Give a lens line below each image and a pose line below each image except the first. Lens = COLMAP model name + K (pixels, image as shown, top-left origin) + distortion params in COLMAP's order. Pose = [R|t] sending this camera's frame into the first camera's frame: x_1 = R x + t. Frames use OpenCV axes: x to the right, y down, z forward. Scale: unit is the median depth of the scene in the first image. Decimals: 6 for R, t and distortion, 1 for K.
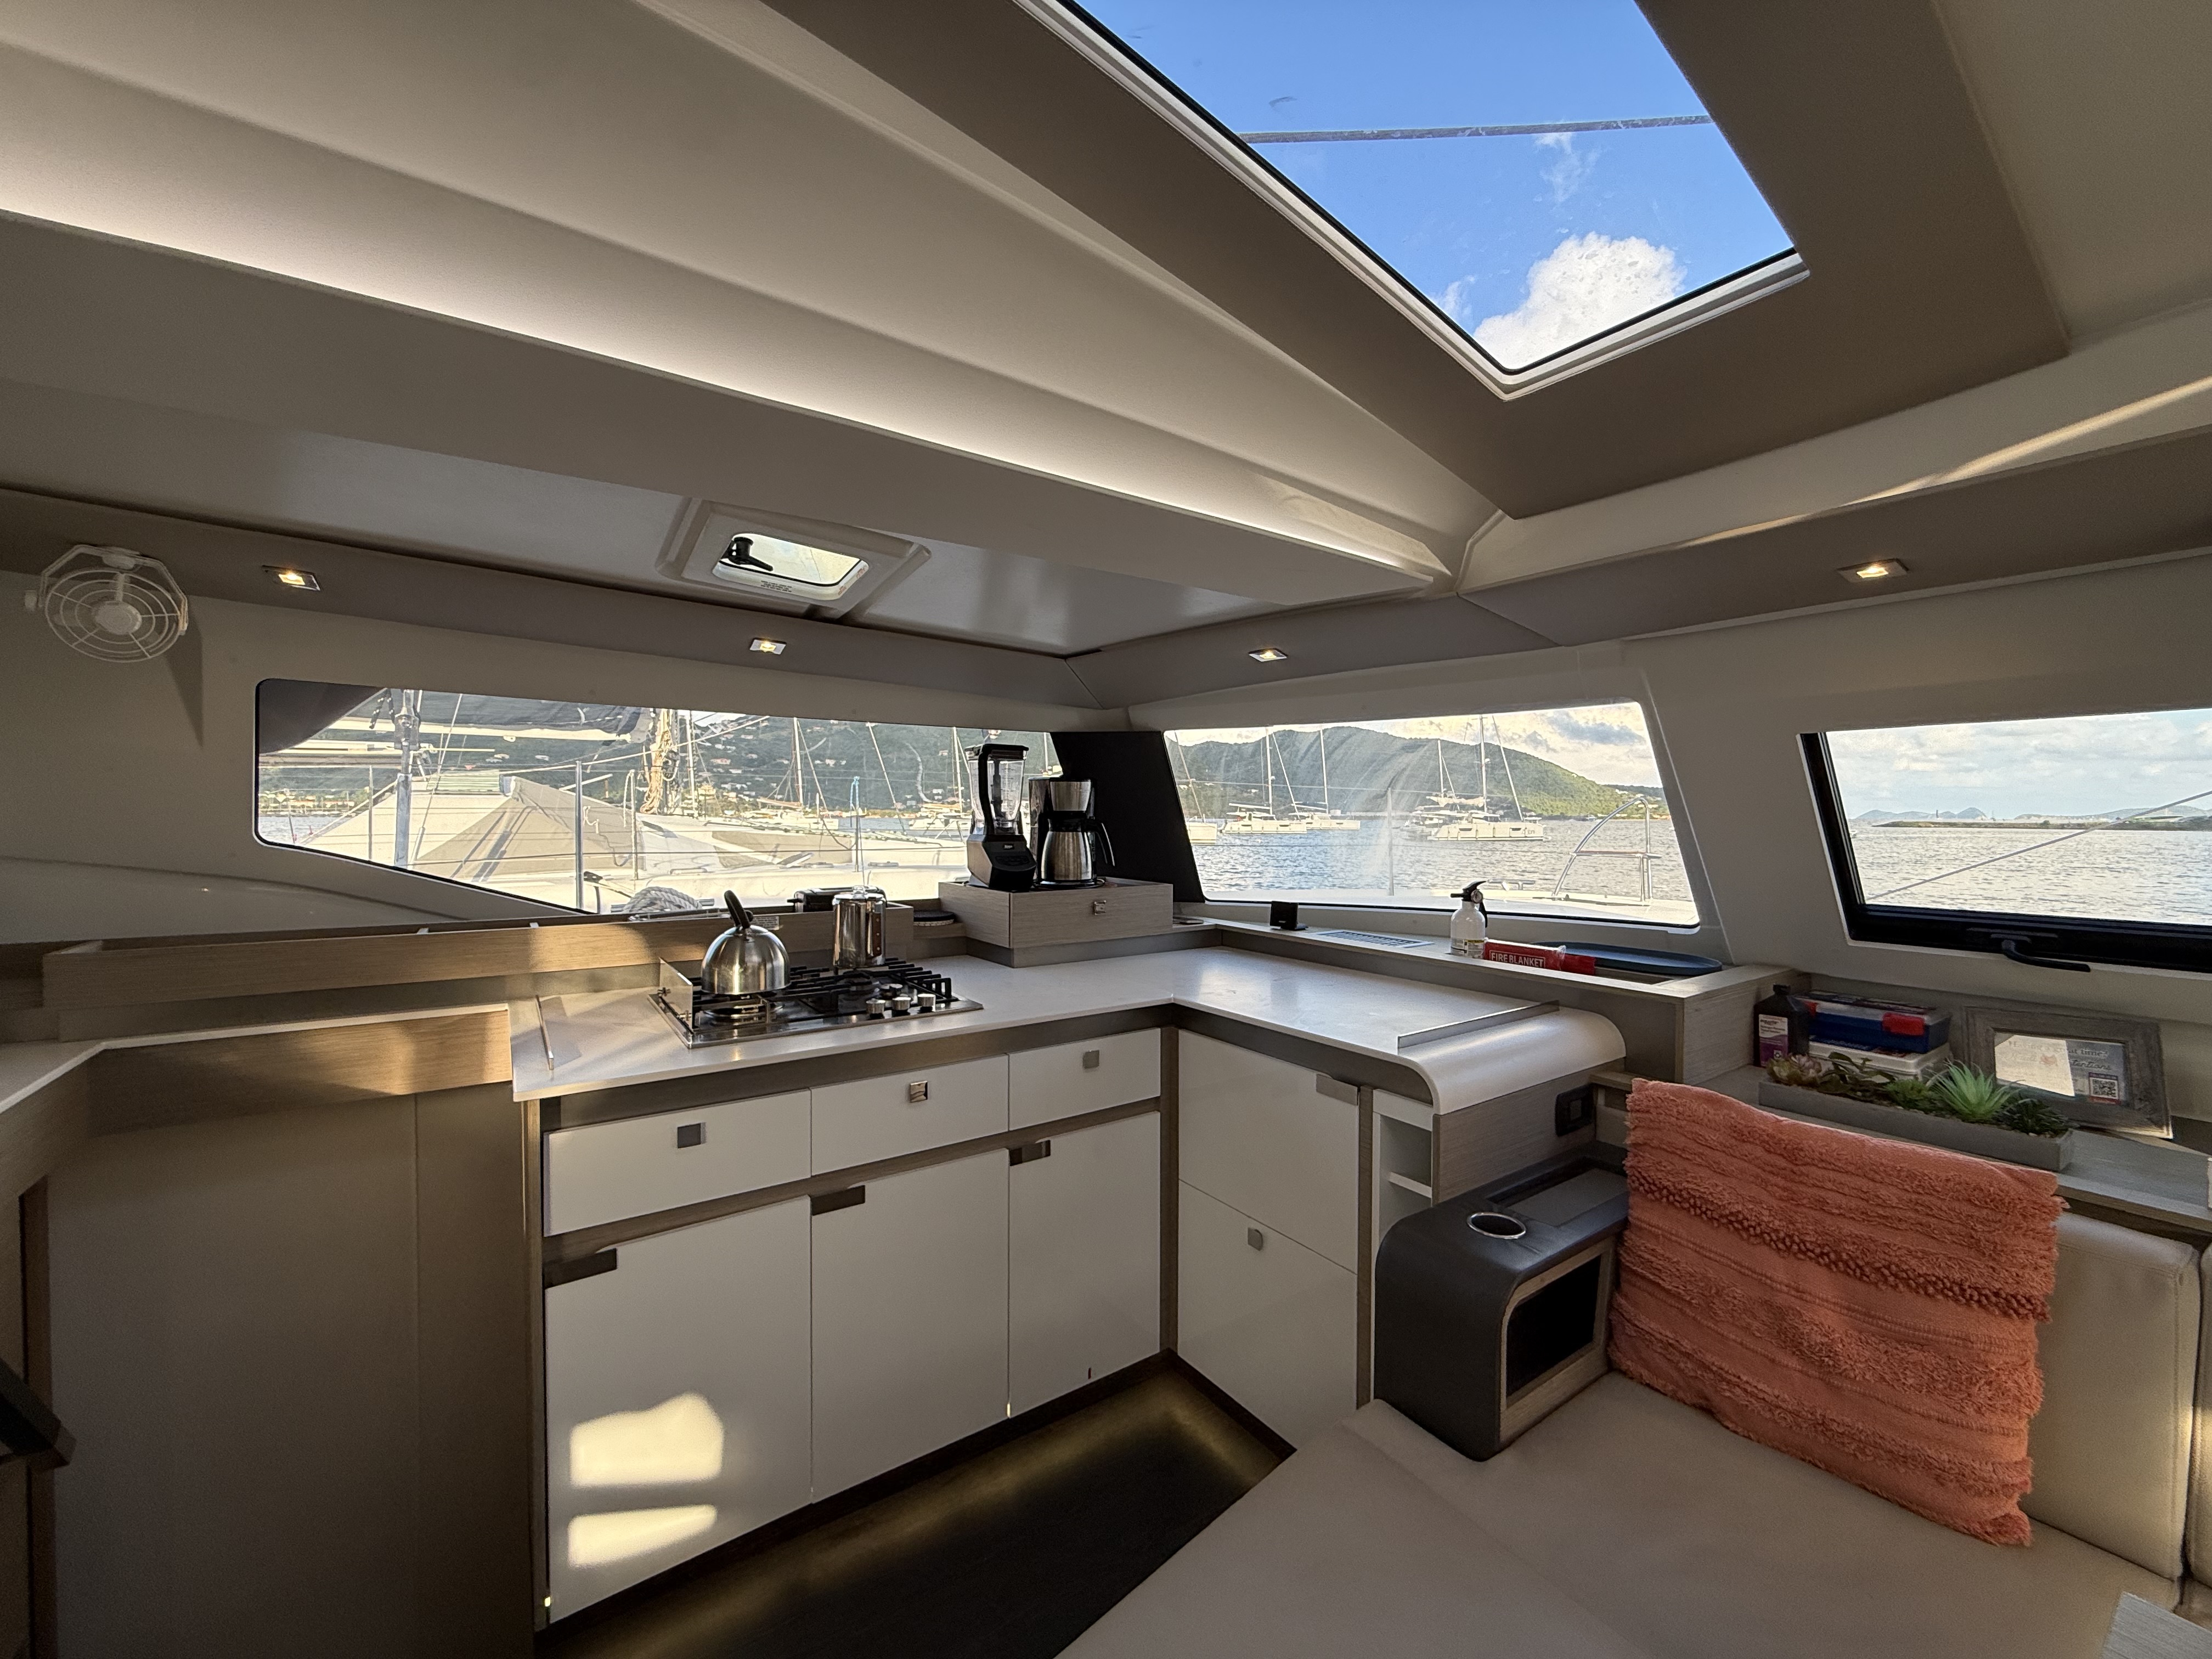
lens RADIAL K [[882.9, 0, 1099.4], [0, 882.9, 830.8], [0, 0, 1]] dist [0.000088, -0.000307]
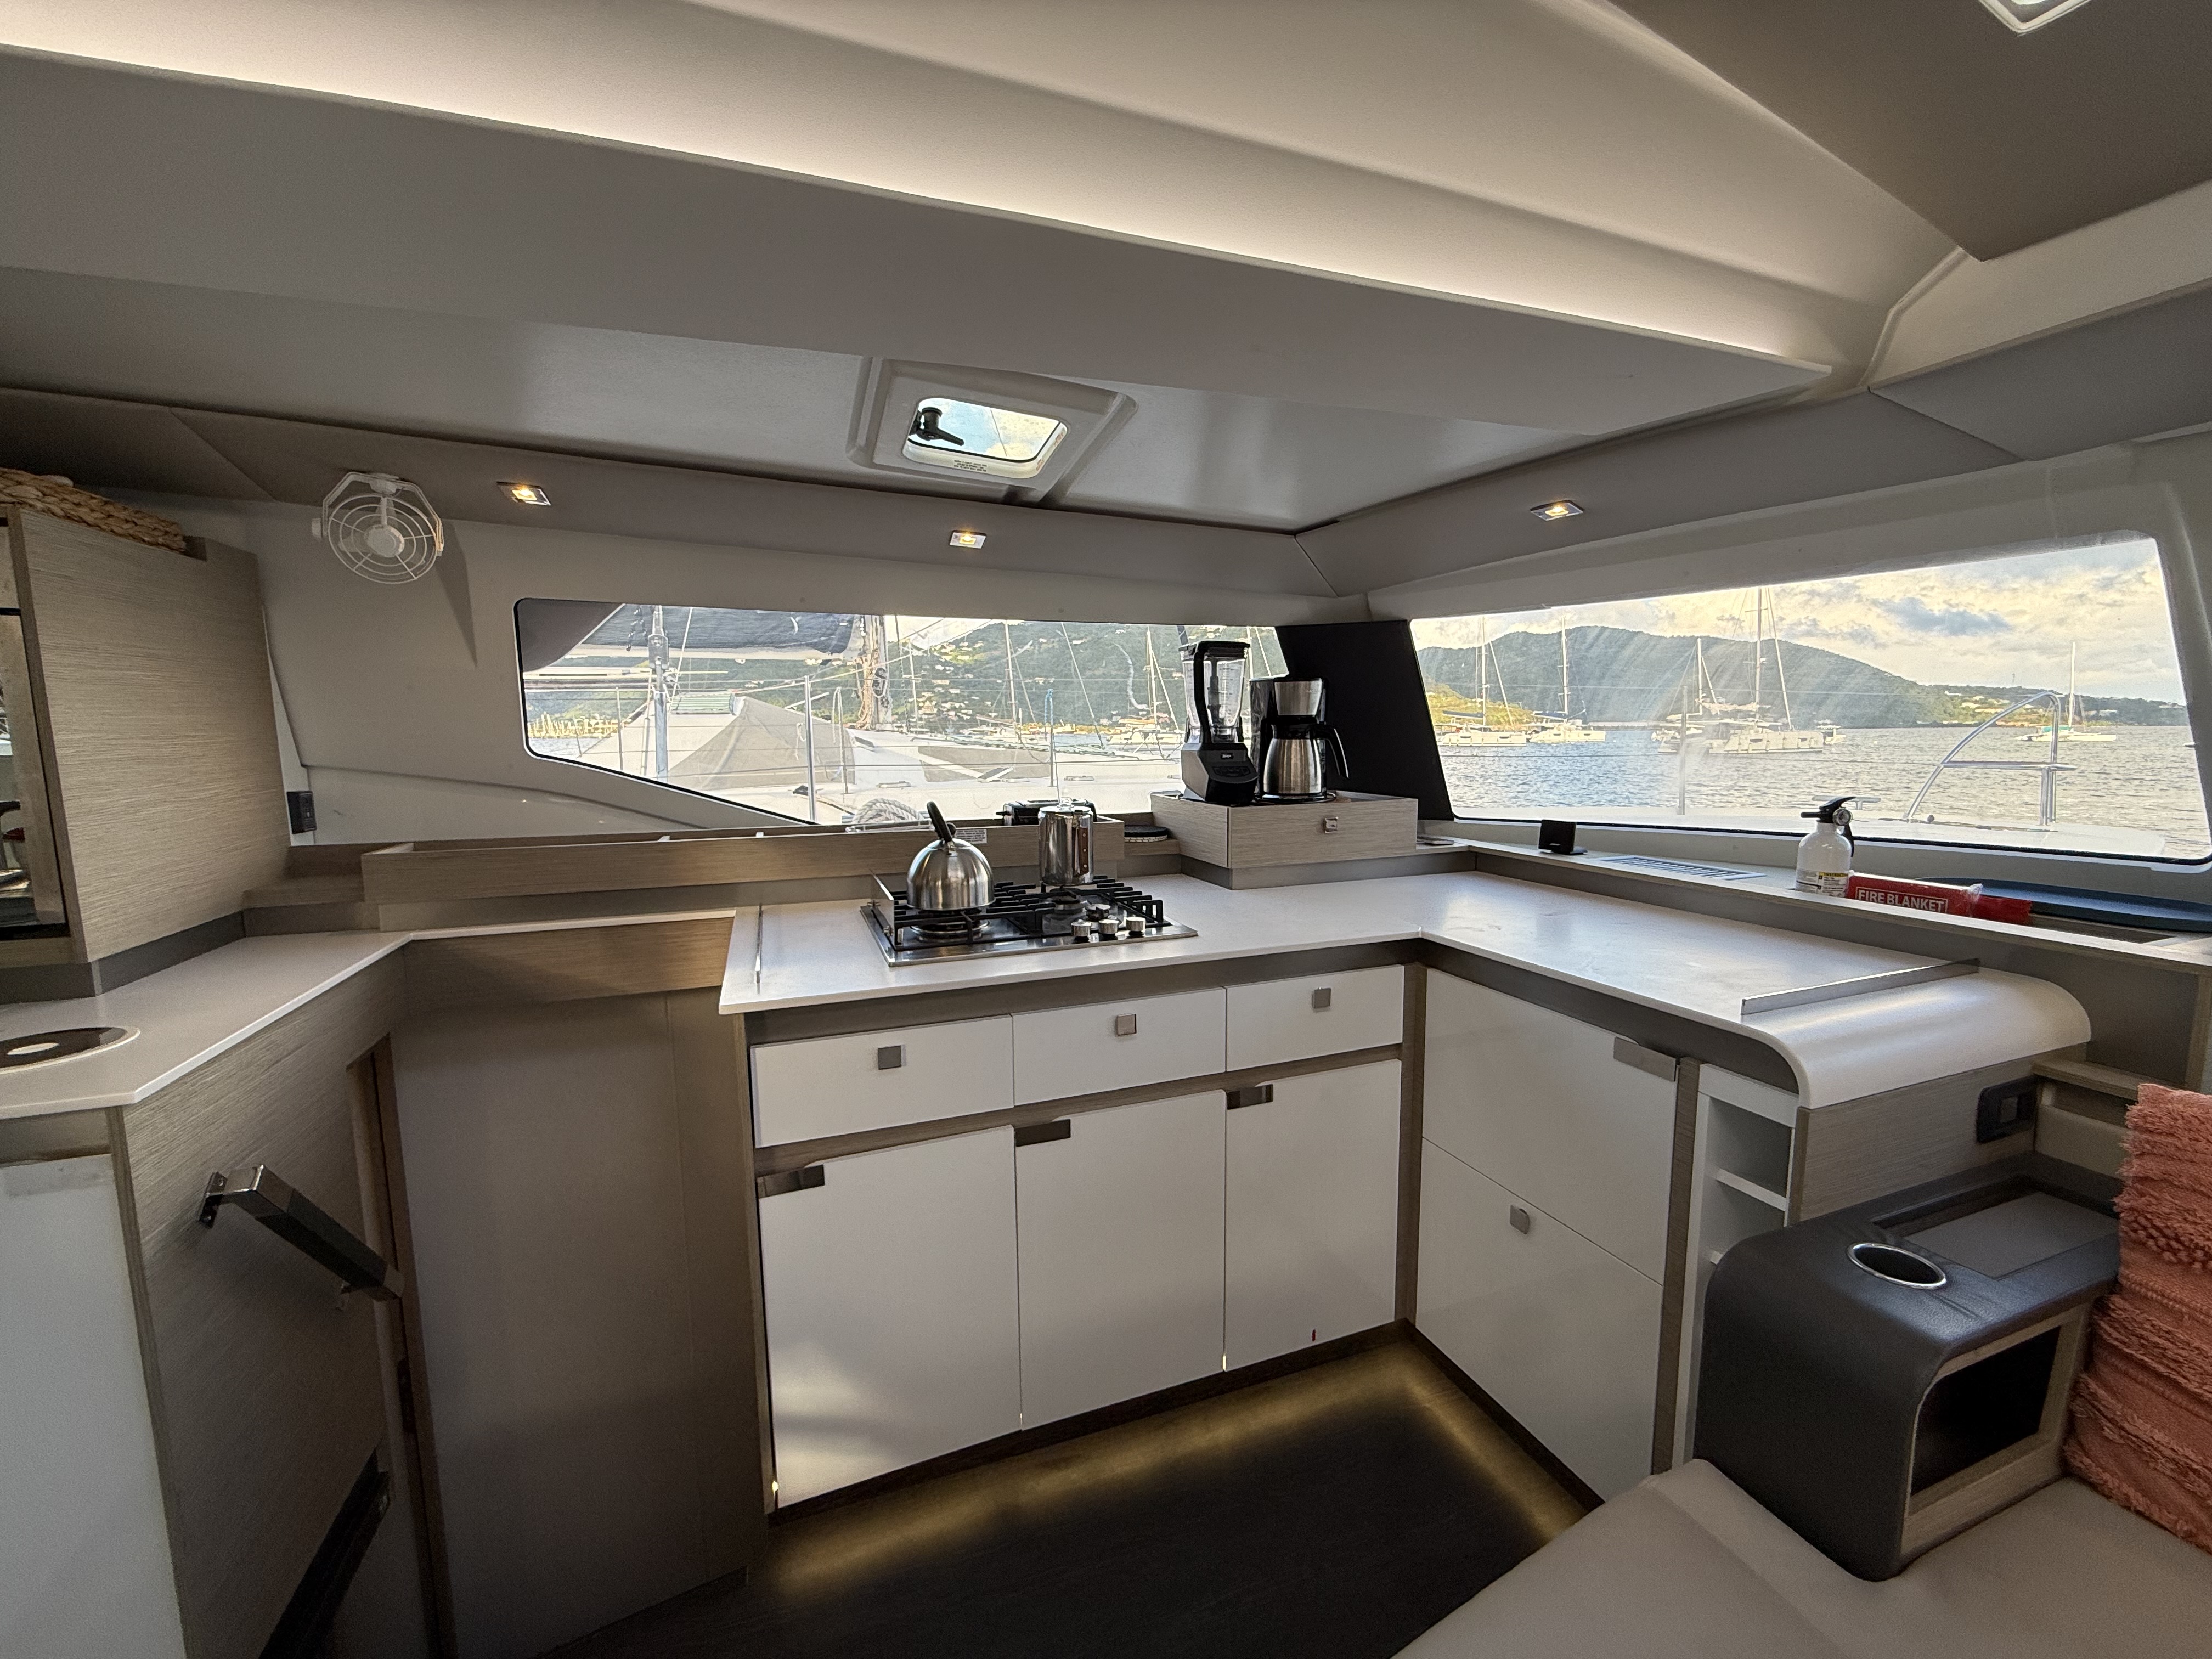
lens RADIAL K [[882.9, 0, 1099.4], [0, 882.9, 830.8], [0, 0, 1]] dist [0.000088, -0.000307]
pose [[0.970162, 0.014516, -0.242023, -0.013914], [0.008607, 0.995515, 0.094211, 0.010837], [0.242305, -0.093483, 0.965686, 0.125307]]
